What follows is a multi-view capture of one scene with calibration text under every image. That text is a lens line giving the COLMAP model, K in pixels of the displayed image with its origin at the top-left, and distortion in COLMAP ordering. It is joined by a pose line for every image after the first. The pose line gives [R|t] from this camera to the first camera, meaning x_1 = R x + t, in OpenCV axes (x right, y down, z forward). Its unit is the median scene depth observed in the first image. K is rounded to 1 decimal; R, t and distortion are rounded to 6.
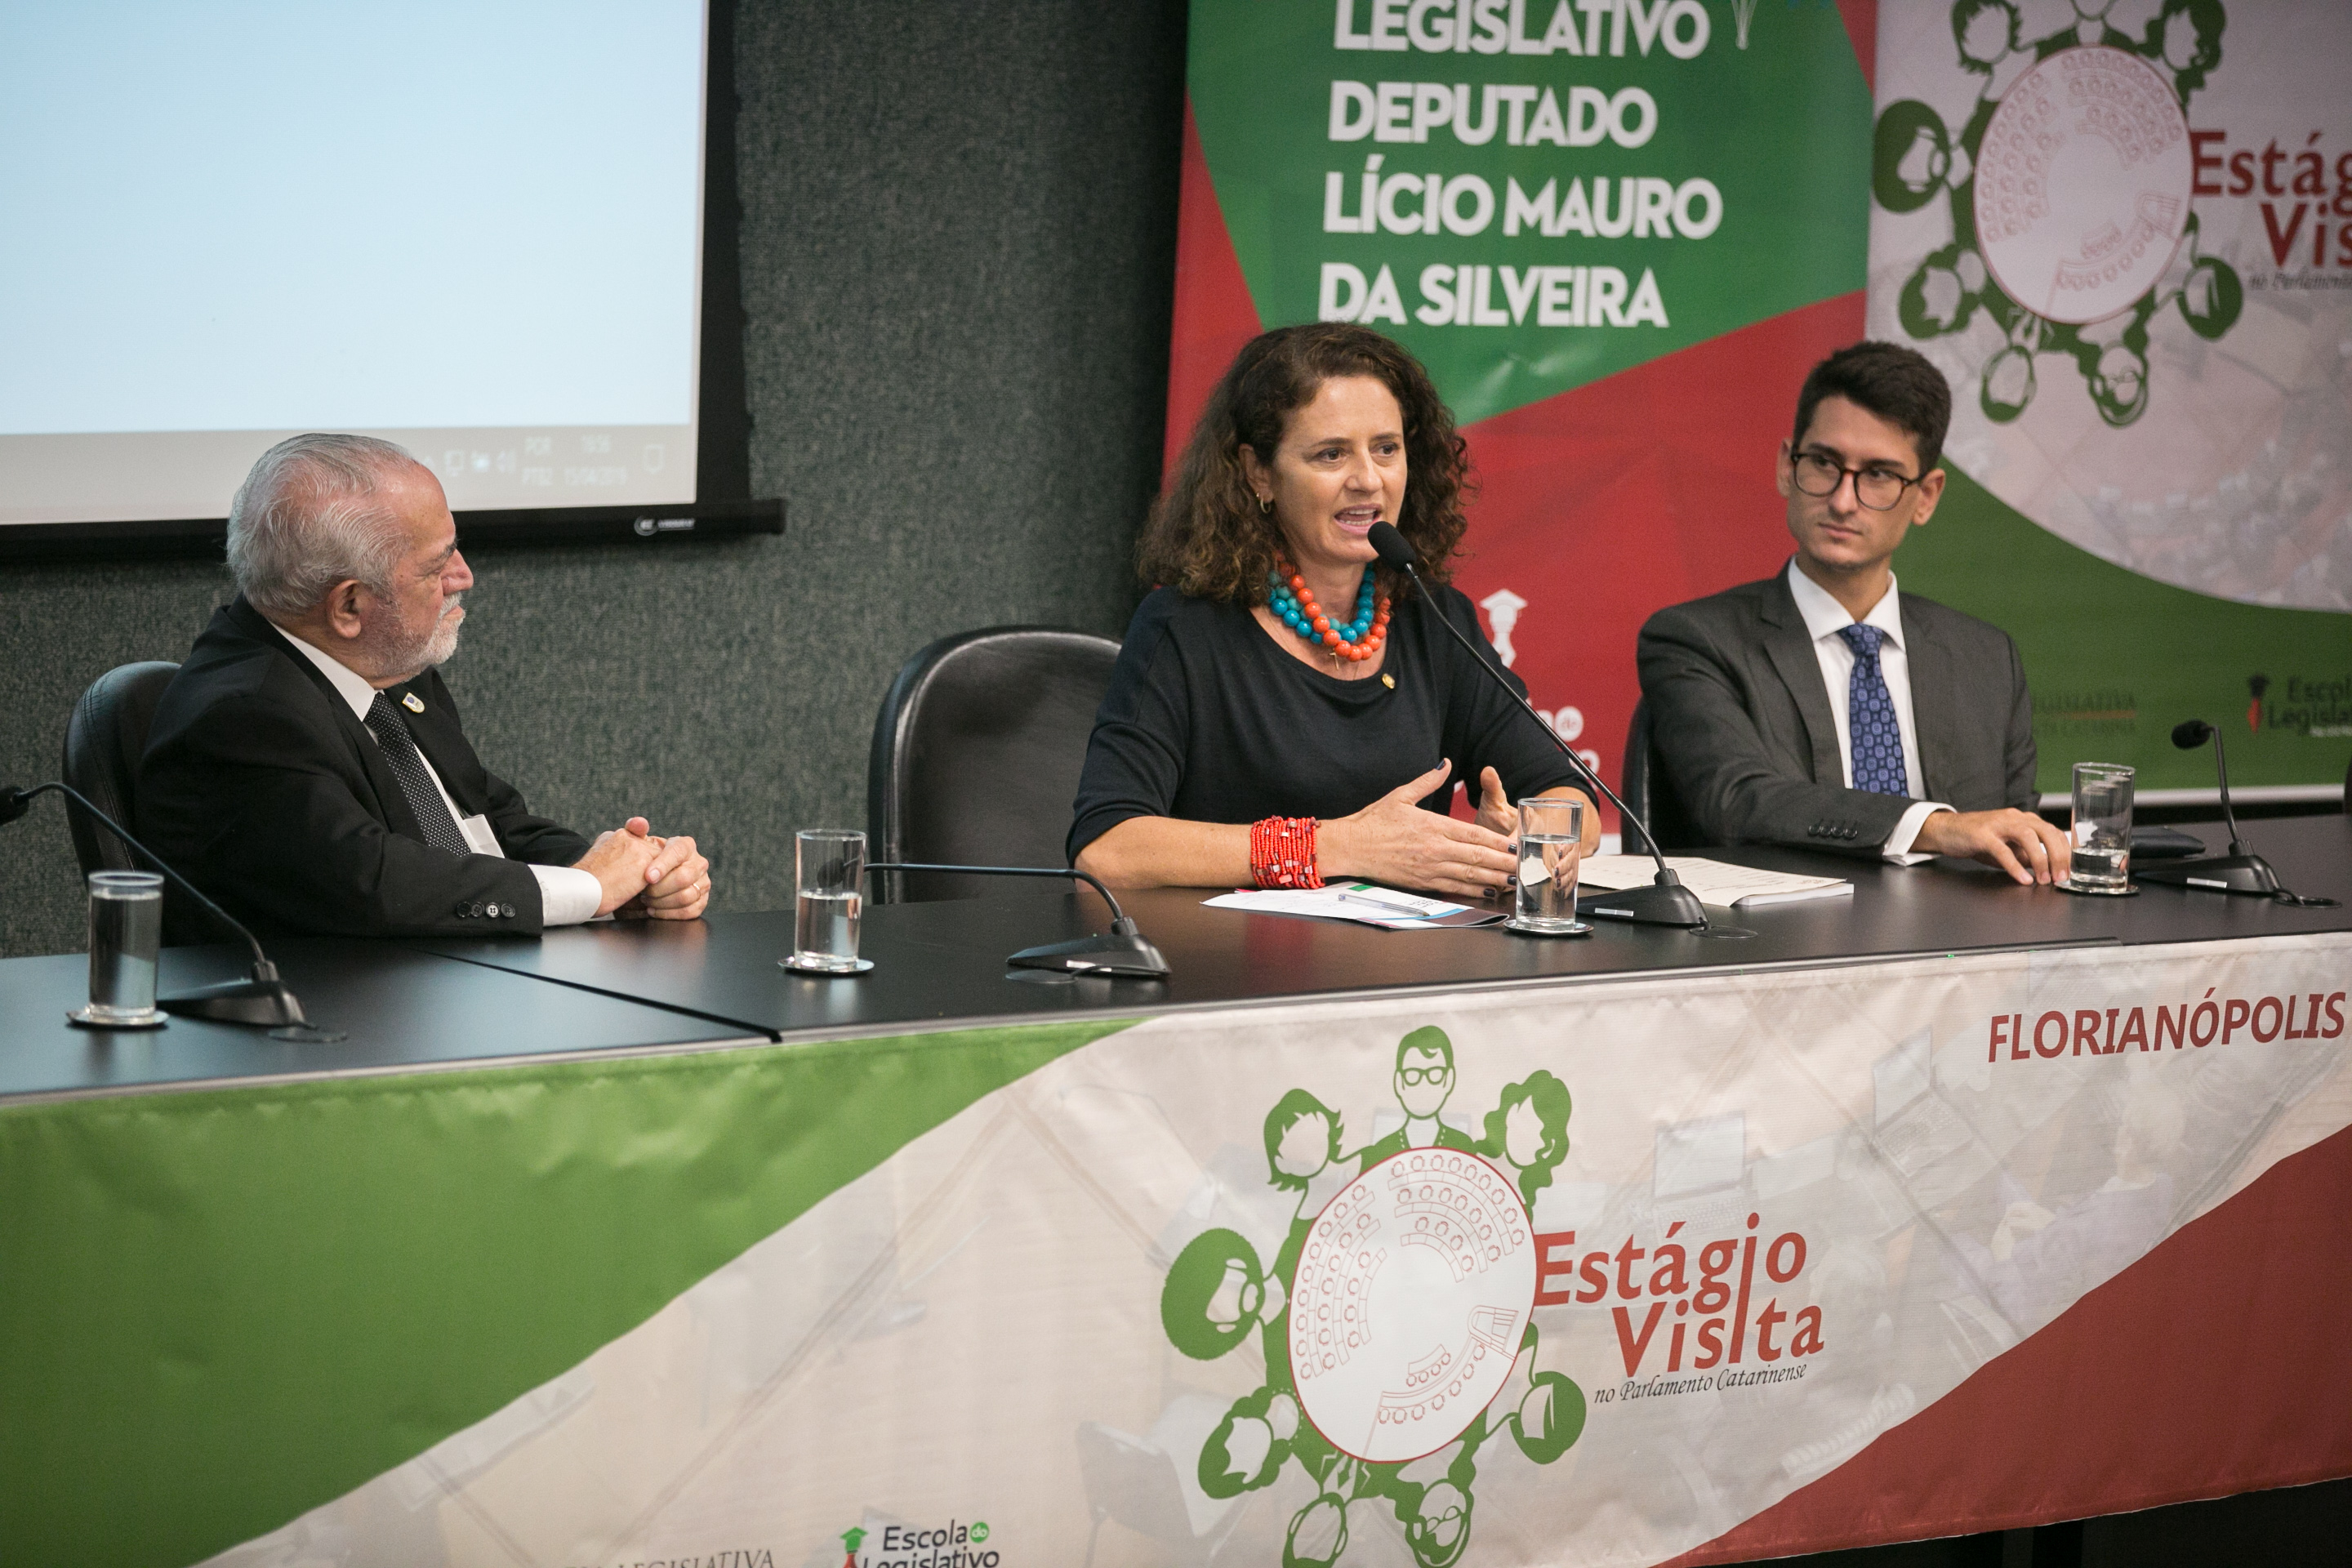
lens RADIAL K [[10020.1, 0, 1176.0], [0, 10020.1, 784.0], [0, 0, 1]] dist [0.522226, 6.640091]
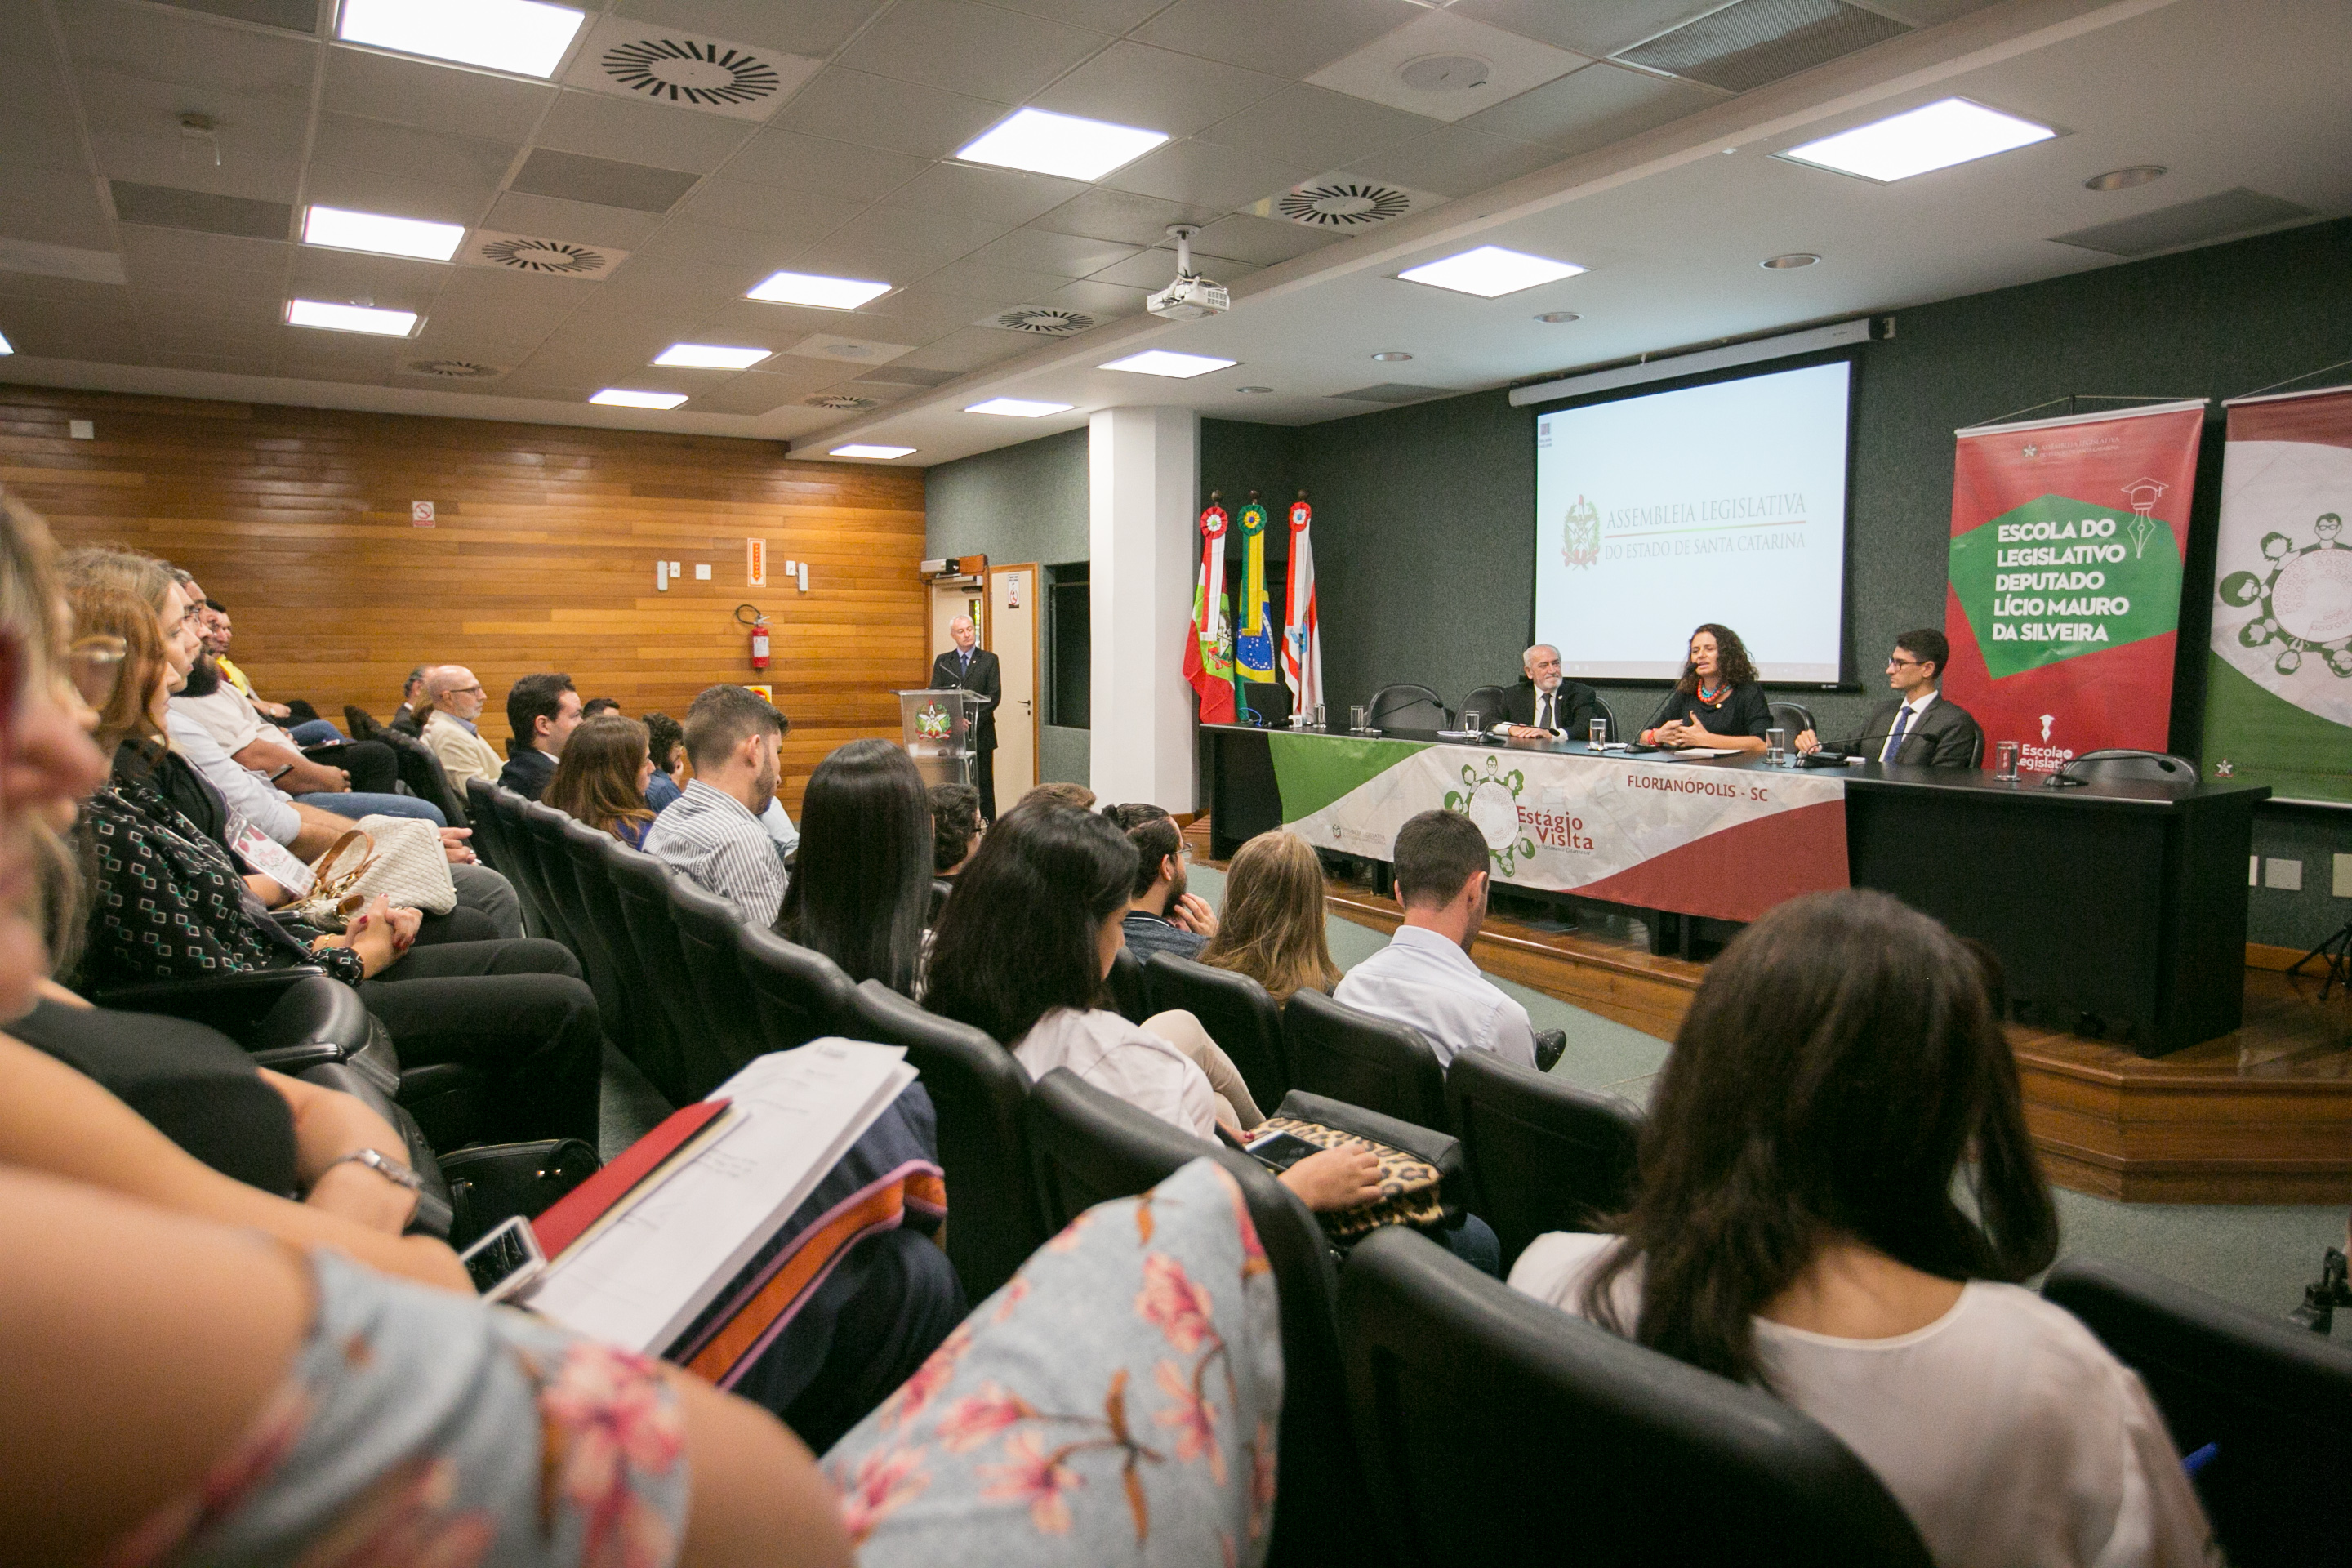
lens RADIAL K [[1484.7, 0, 1176.0], [0, 1484.7, 784.0], [0, 0, 1]] dist [-0.045959, 0.058355]
pose [[-0.105864, 0.051181, -0.993063, 0.685482], [-0.118746, 0.990877, 0.063727, 0.010186], [0.987265, 0.124669, -0.098821, 0.870809]]
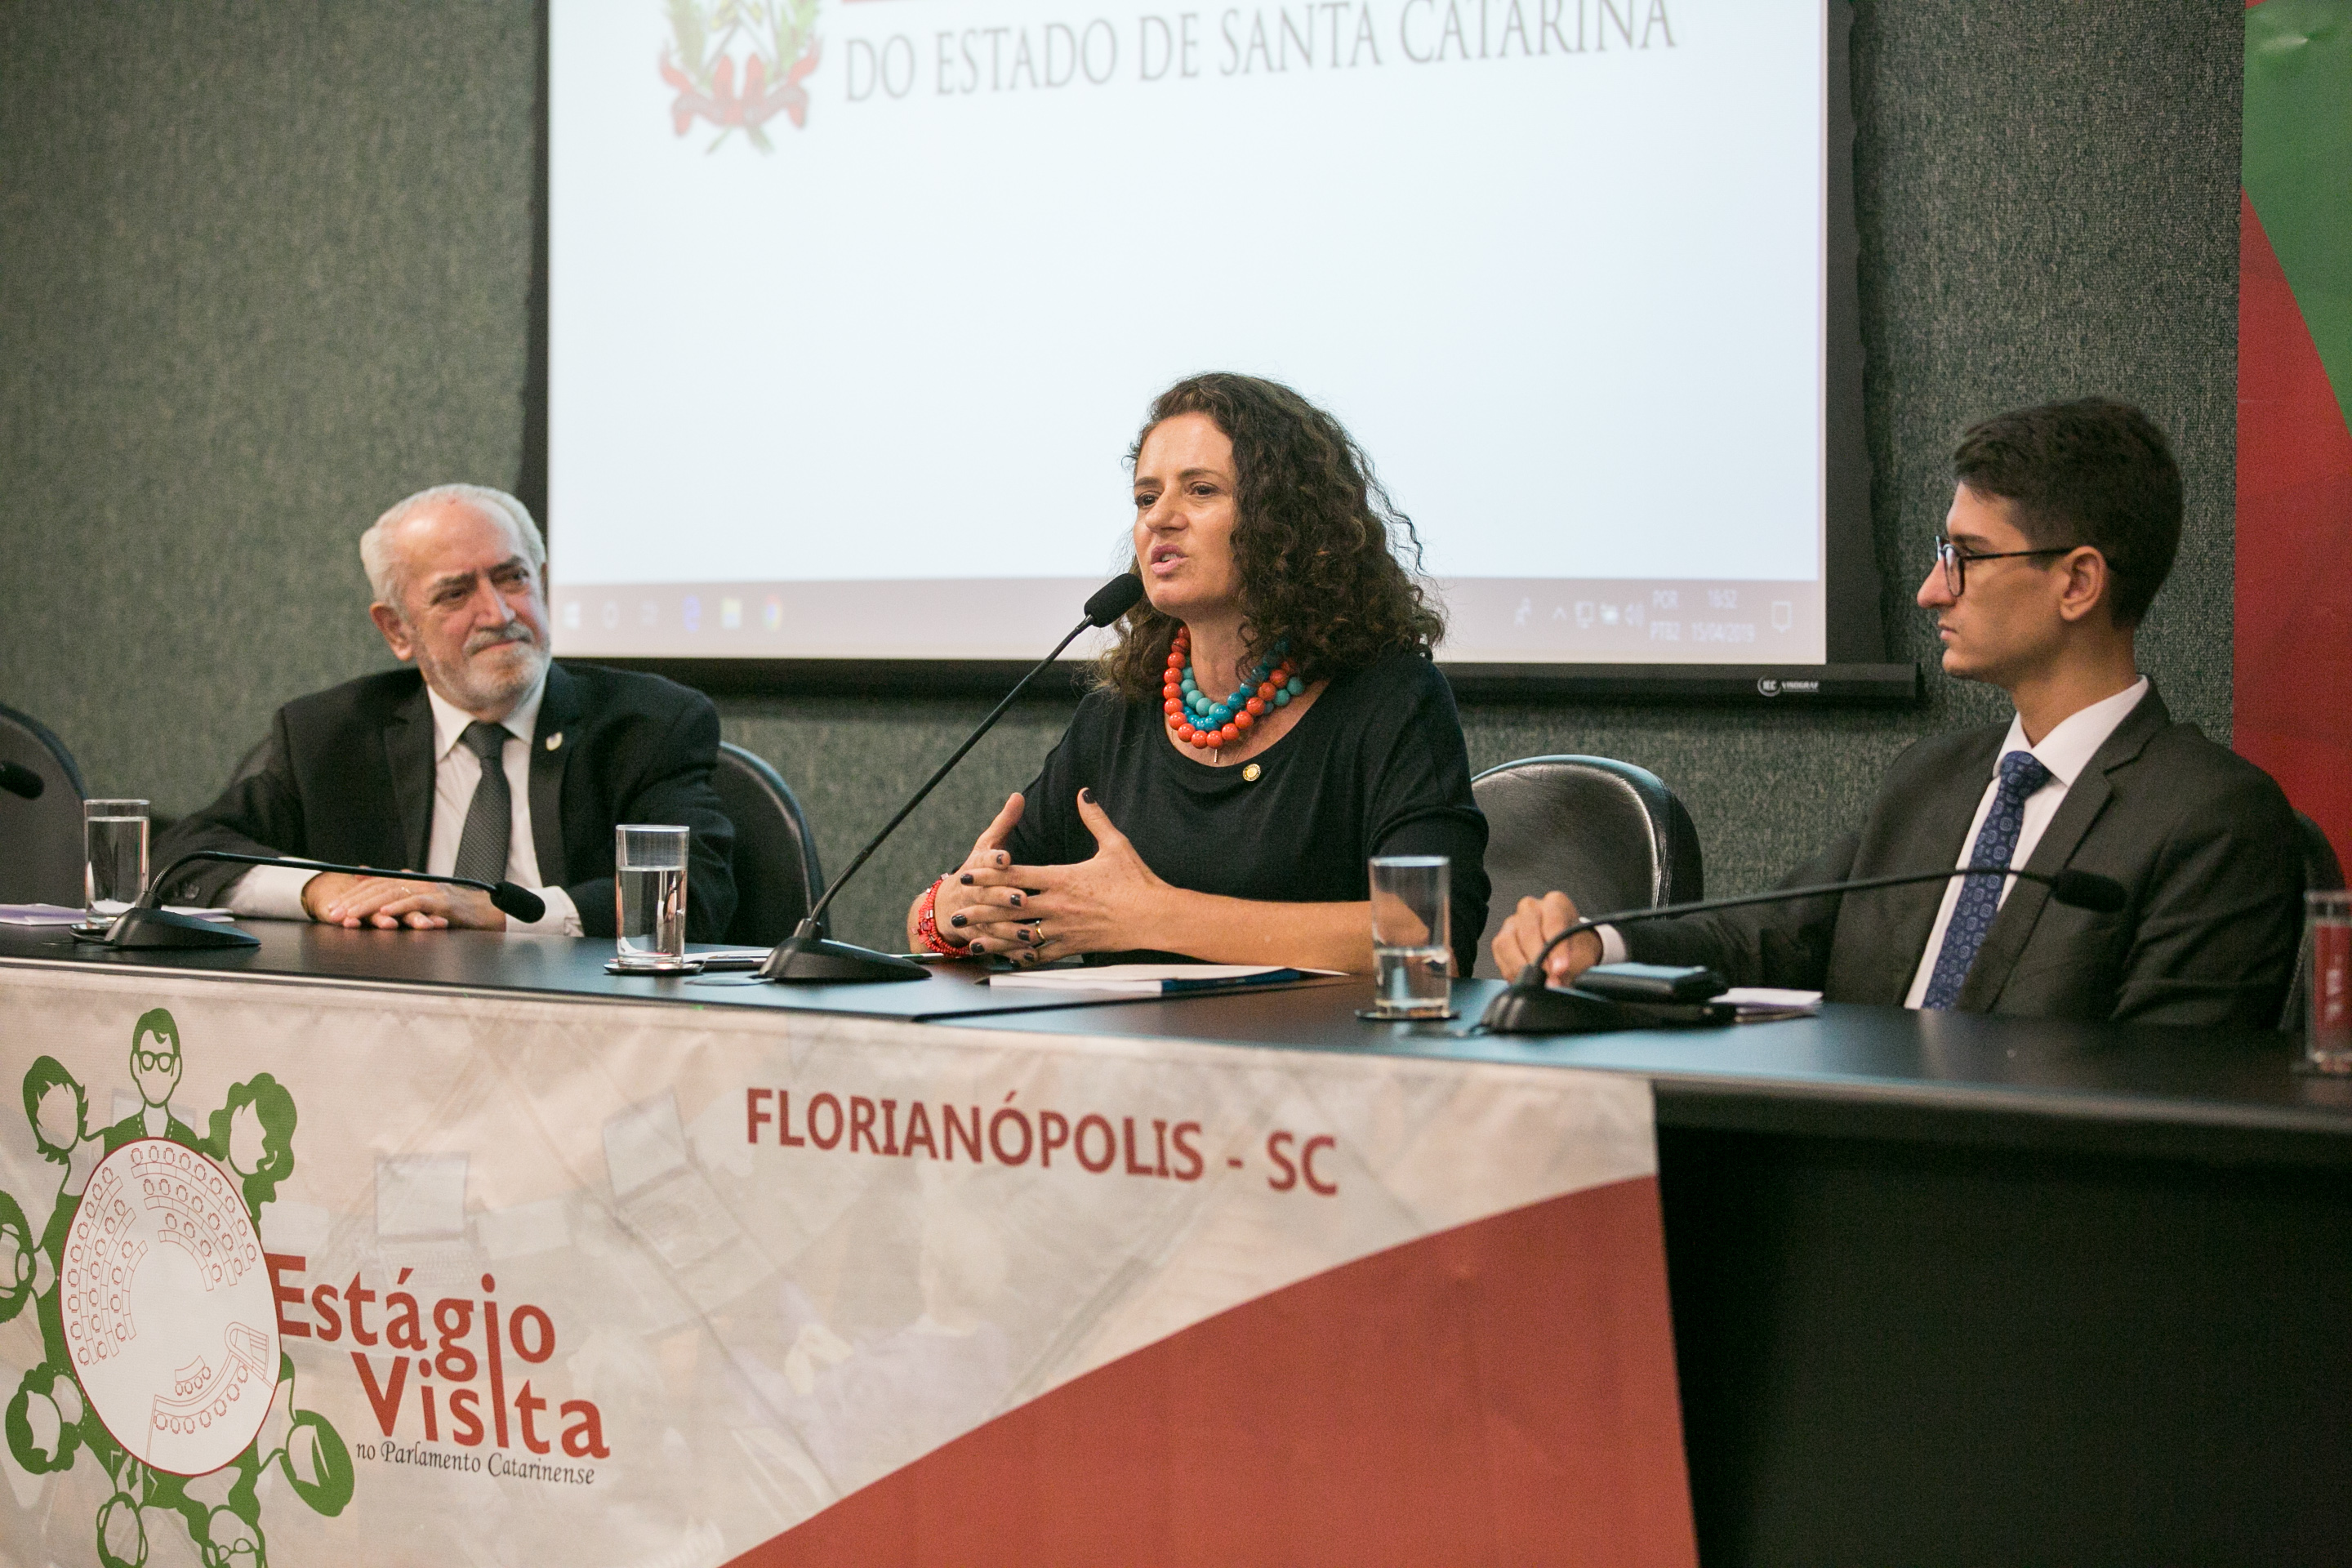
lens RADIAL K [[6886.9, 0, 1219.7], [0, 6886.9, 787.0], [0, 0, 1]] dist [-0.055122, 0.421432]
pose [[0.154474, -0.016412, -0.987861, 0.644145], [-0.114554, 0.992821, -0.034407, 0.013410], [0.981333, 0.118479, 0.151485, 0.939802]]
